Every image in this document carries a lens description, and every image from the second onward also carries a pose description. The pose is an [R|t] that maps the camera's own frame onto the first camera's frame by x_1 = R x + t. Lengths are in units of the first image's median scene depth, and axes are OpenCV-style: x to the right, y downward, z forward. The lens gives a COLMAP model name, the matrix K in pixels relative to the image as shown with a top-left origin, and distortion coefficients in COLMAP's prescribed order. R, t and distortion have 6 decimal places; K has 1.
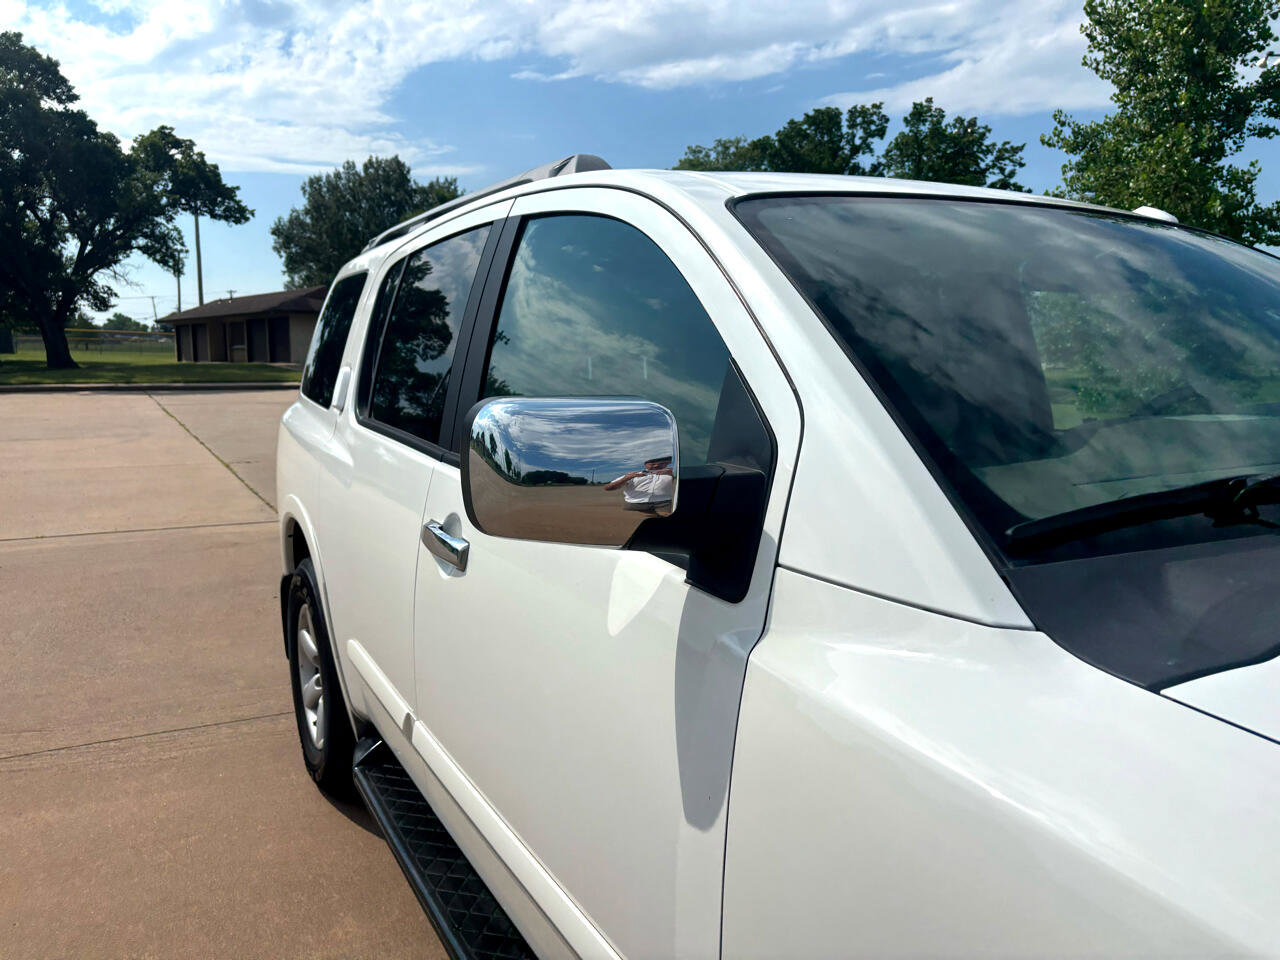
lens RADIAL K [[961.1, 0, 653.2], [0, 961.1, 485.2], [0, 0, 1]] dist [0.052289, -0.050704]
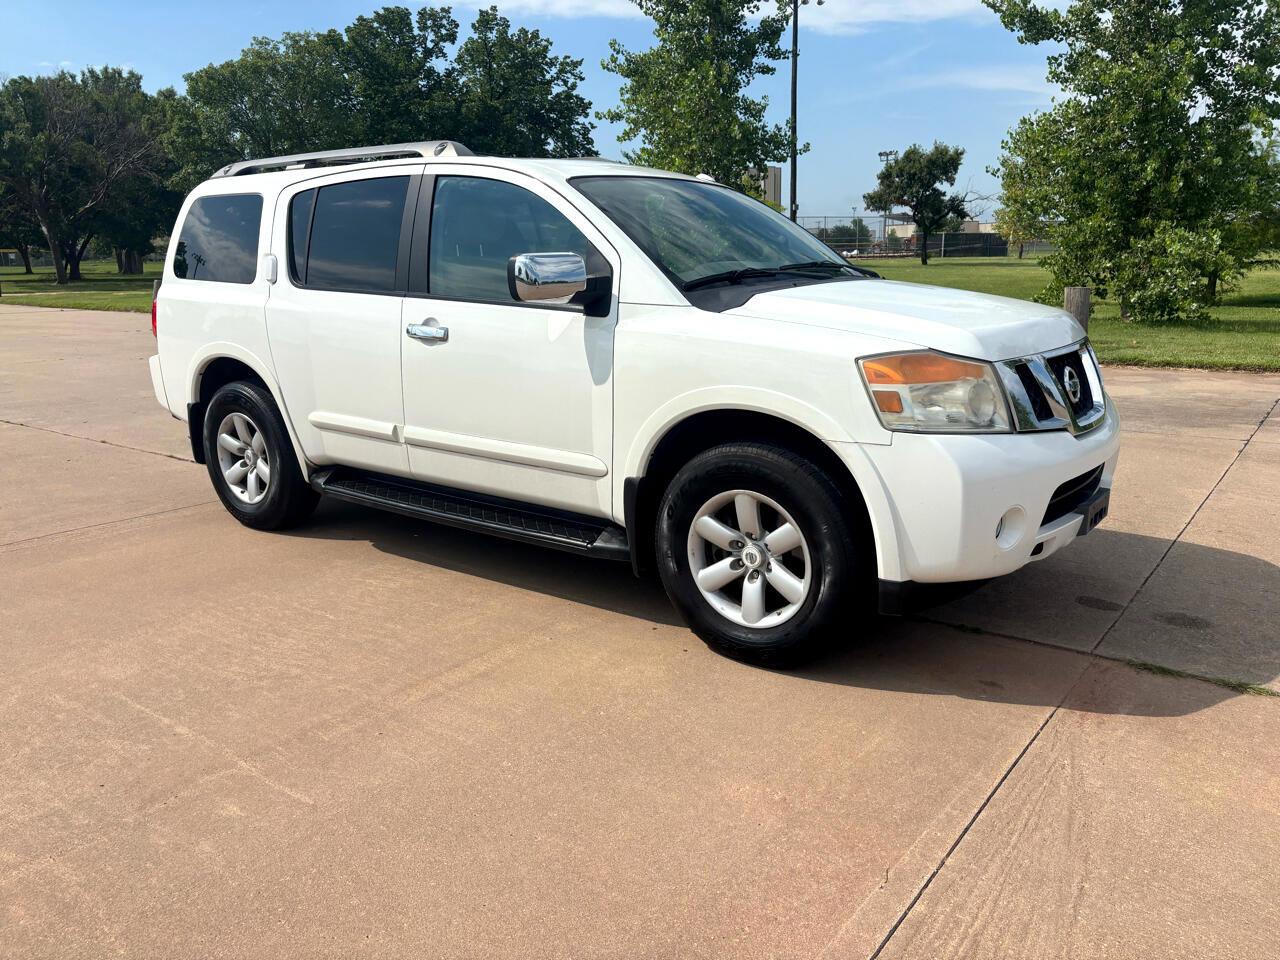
lens RADIAL K [[961.1, 0, 640.0], [0, 961.1, 478.3], [0, 0, 1]] dist [0.052289, -0.050704]
pose [[0.915391, -0.106989, 0.388090, -0.033924], [0.071729, 0.991958, 0.104276, 0.010040], [-0.396125, -0.067616, 0.915704, -0.062090]]
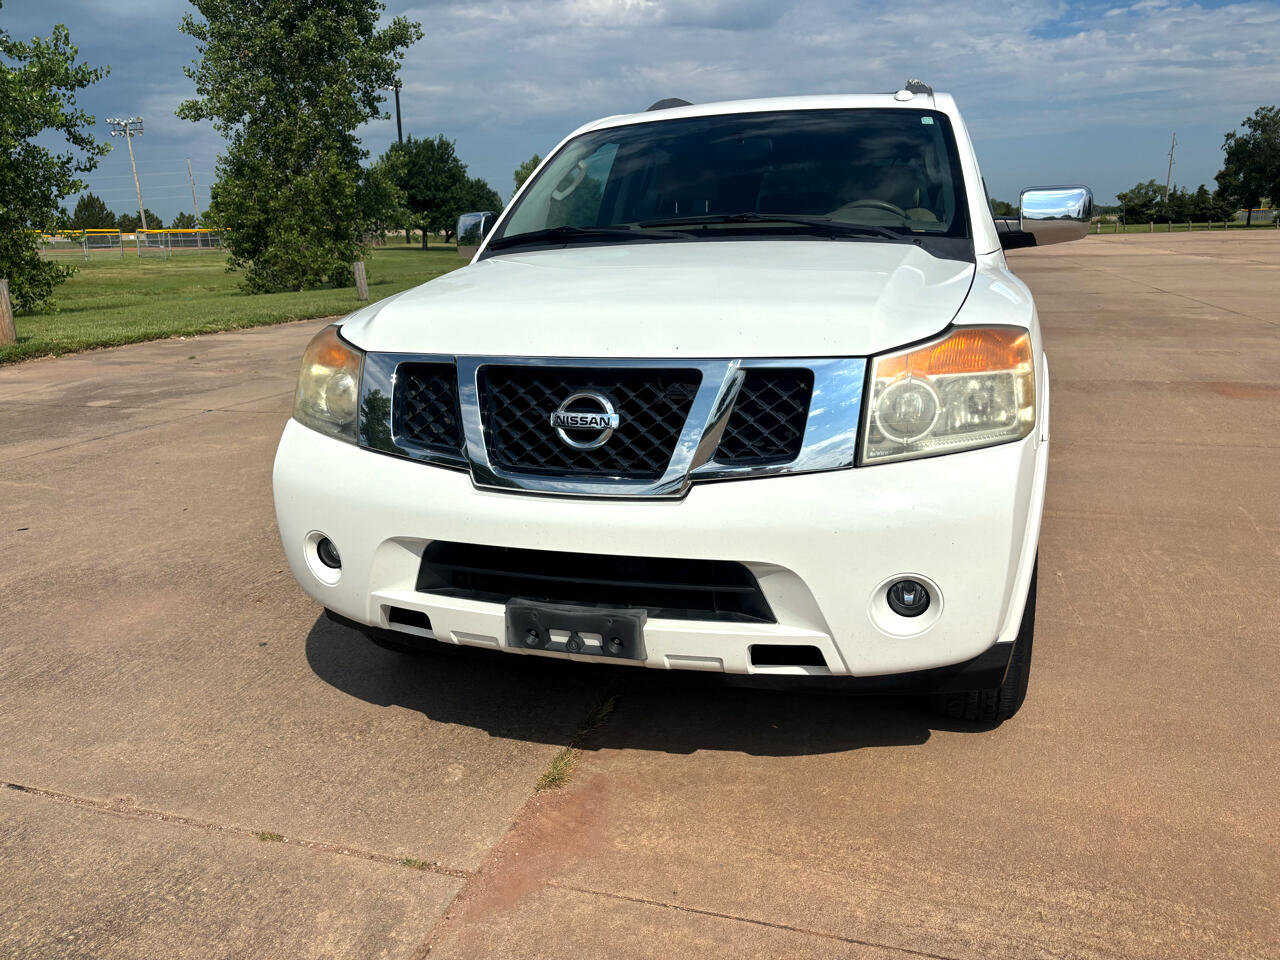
lens RADIAL K [[961.1, 0, 648.0], [0, 961.1, 486.7], [0, 0, 1]] dist [0.052289, -0.050704]
pose [[0.691394, 0.155000, -0.705656, 0.087970], [-0.066475, 0.986220, 0.151496, 0.008868], [0.719414, -0.057835, 0.692170, -0.028638]]
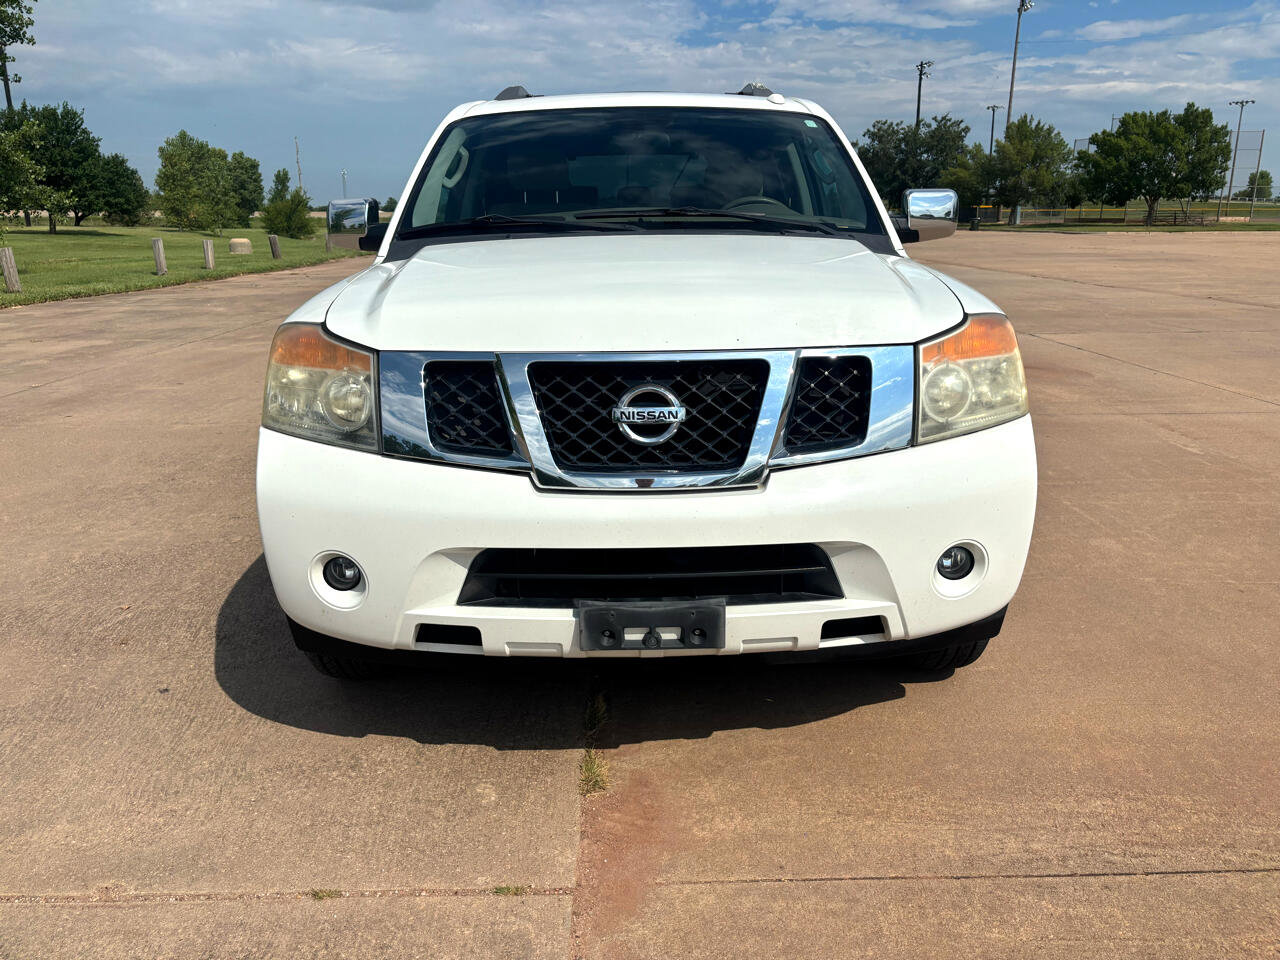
lens RADIAL K [[961.1, 0, 645.6], [0, 961.1, 484.7], [0, 0, 1]] dist [0.052289, -0.050704]
pose [[0.884087, 0.106481, -0.455029, 0.070055], [-0.046529, 0.988914, 0.141012, 0.010003], [0.465000, -0.103495, 0.879241, -0.042312]]
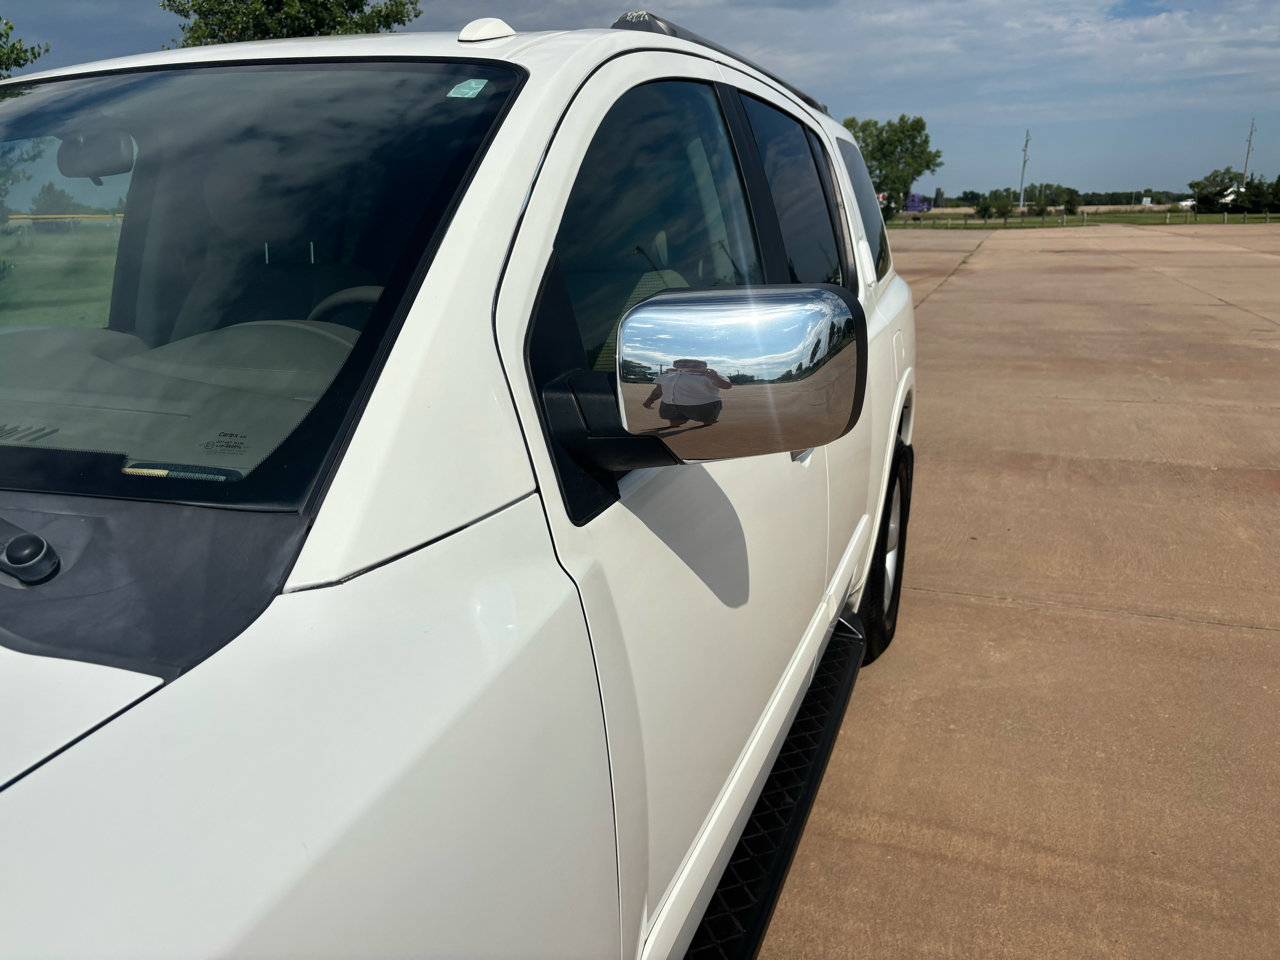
lens RADIAL K [[948.5, 0, 635.8], [0, 948.5, 499.8], [0, 0, 1]] dist [0.040835, -0.037296]
pose [[0.638641, 0.194835, -0.744430, 0.067182], [-0.080203, 0.979000, 0.187422, -0.005823], [0.765313, -0.059990, 0.640856, 0.038491]]
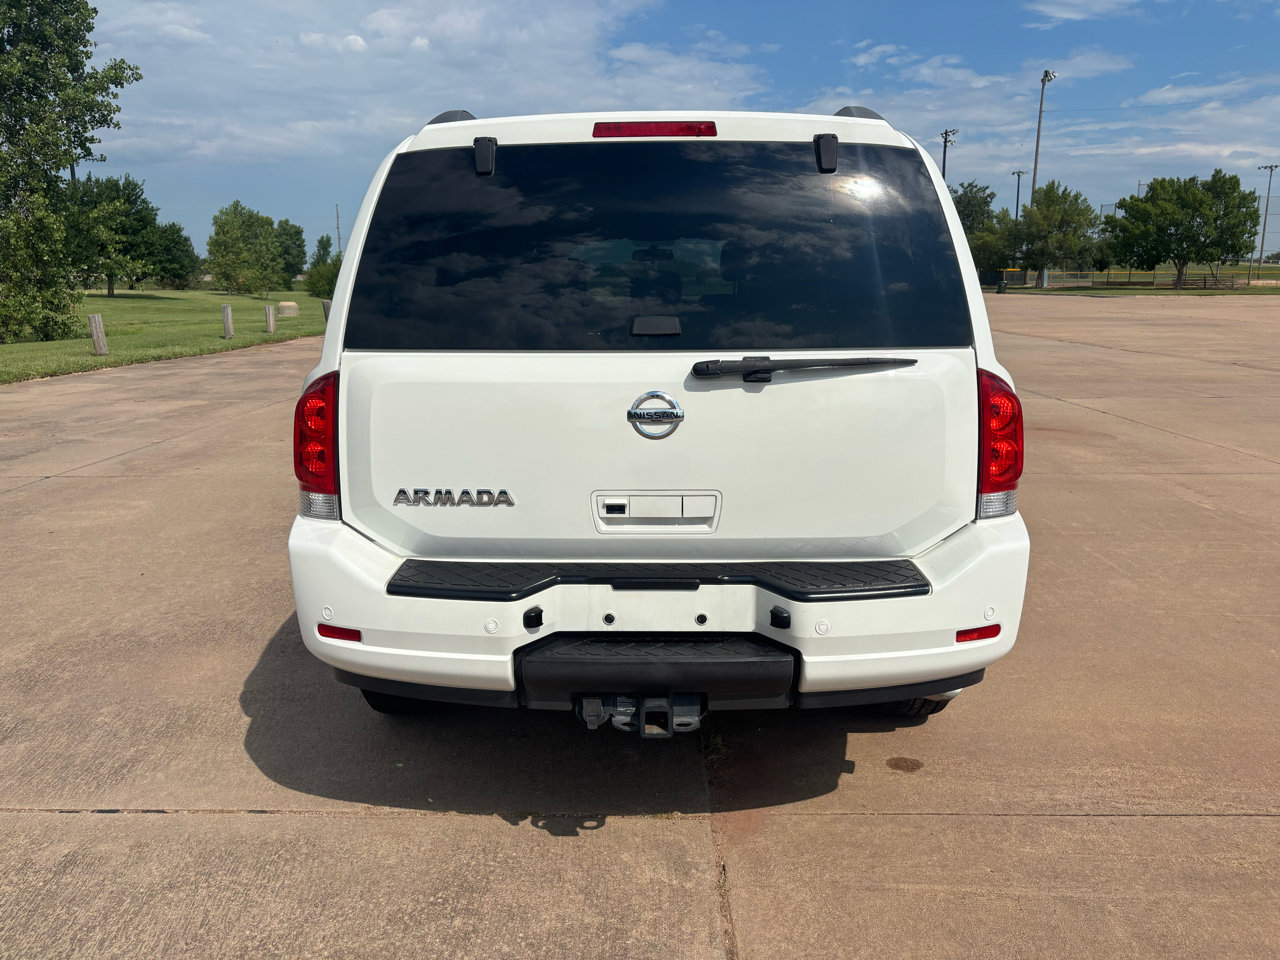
lens RADIAL K [[961.1, 0, 632.1], [0, 961.1, 483.6], [0, 0, 1]] dist [0.052289, -0.050704]
pose [[0.864393, 0.085637, -0.495471, 0.073326], [-0.051587, 0.995294, 0.082029, 0.009513], [0.500164, -0.045345, 0.864743, -0.064519]]
